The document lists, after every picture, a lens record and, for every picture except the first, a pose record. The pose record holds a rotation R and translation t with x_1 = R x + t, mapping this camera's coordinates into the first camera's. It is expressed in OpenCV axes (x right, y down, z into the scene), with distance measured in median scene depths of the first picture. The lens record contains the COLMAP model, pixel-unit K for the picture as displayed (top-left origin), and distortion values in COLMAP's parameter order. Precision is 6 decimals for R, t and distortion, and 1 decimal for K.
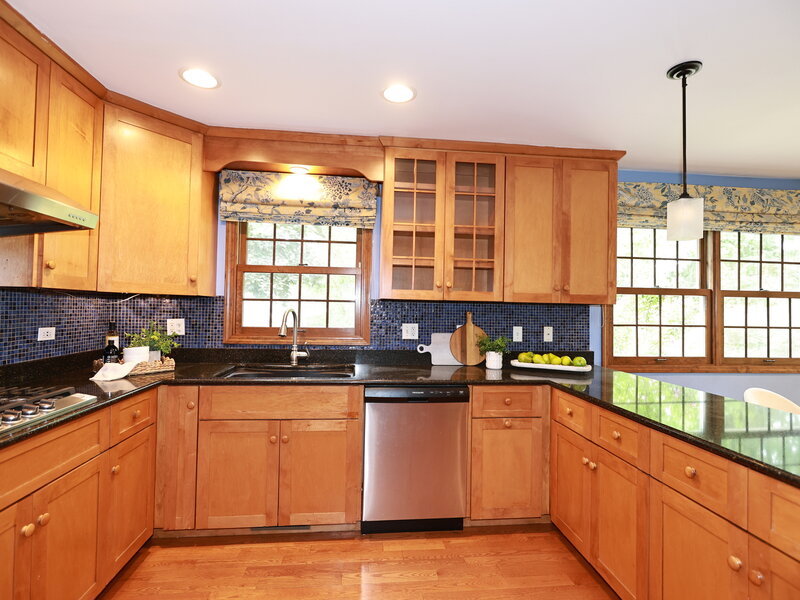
lens RADIAL K [[399.6, 0, 398.7], [0, 399.6, 295.0], [0, 0, 1]] dist [0.001575, 0.002215]
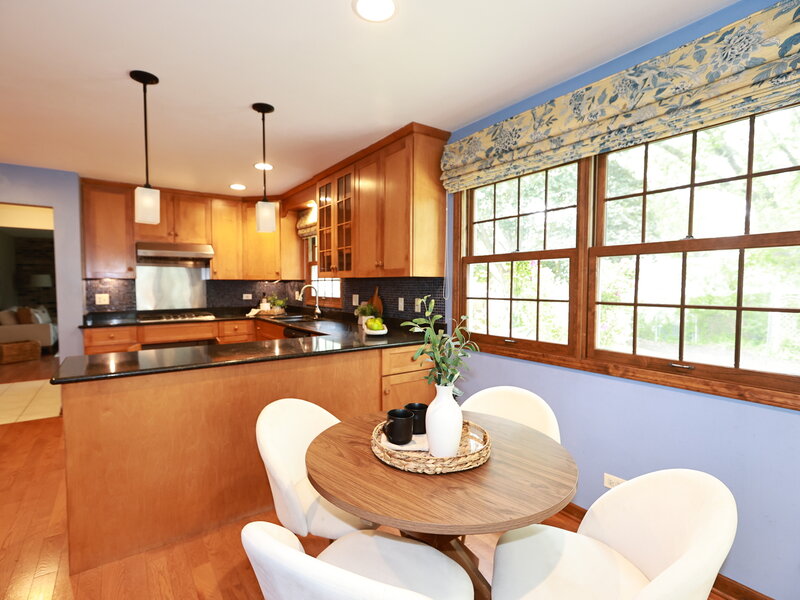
lens RADIAL K [[399.6, 0, 392.4], [0, 399.6, 304.1], [0, 0, 1]] dist [0.001575, 0.002215]
pose [[0.479260, 0.022923, -0.877373, 1.247709], [0.032649, 0.998501, 0.043922, 0.042330], [0.877065, -0.049695, 0.477794, 0.398148]]
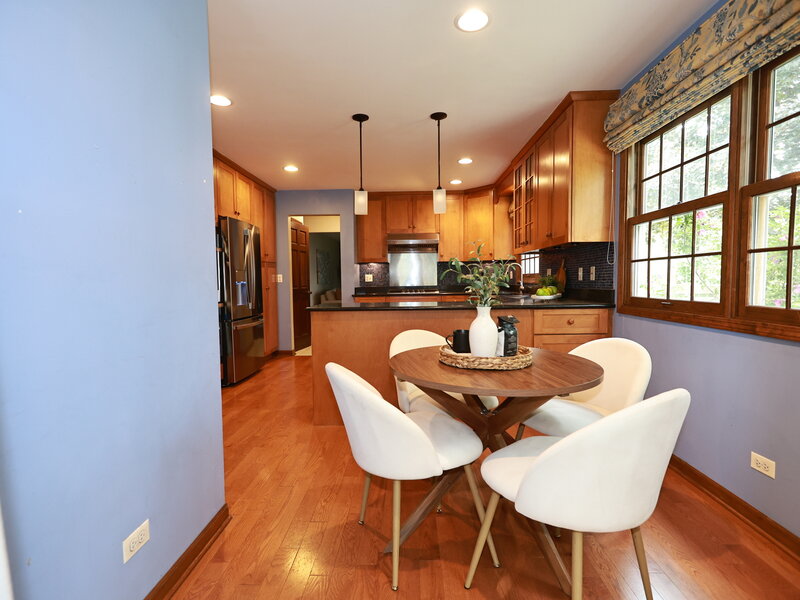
lens RADIAL K [[399.6, 0, 397.6], [0, 399.6, 300.6], [0, 0, 1]] dist [0.001575, 0.002215]
pose [[-0.140906, 0.032271, -0.989497, 1.458898], [0.032785, 0.999073, 0.027914, 0.118619], [0.989480, -0.028507, -0.141833, 0.602234]]
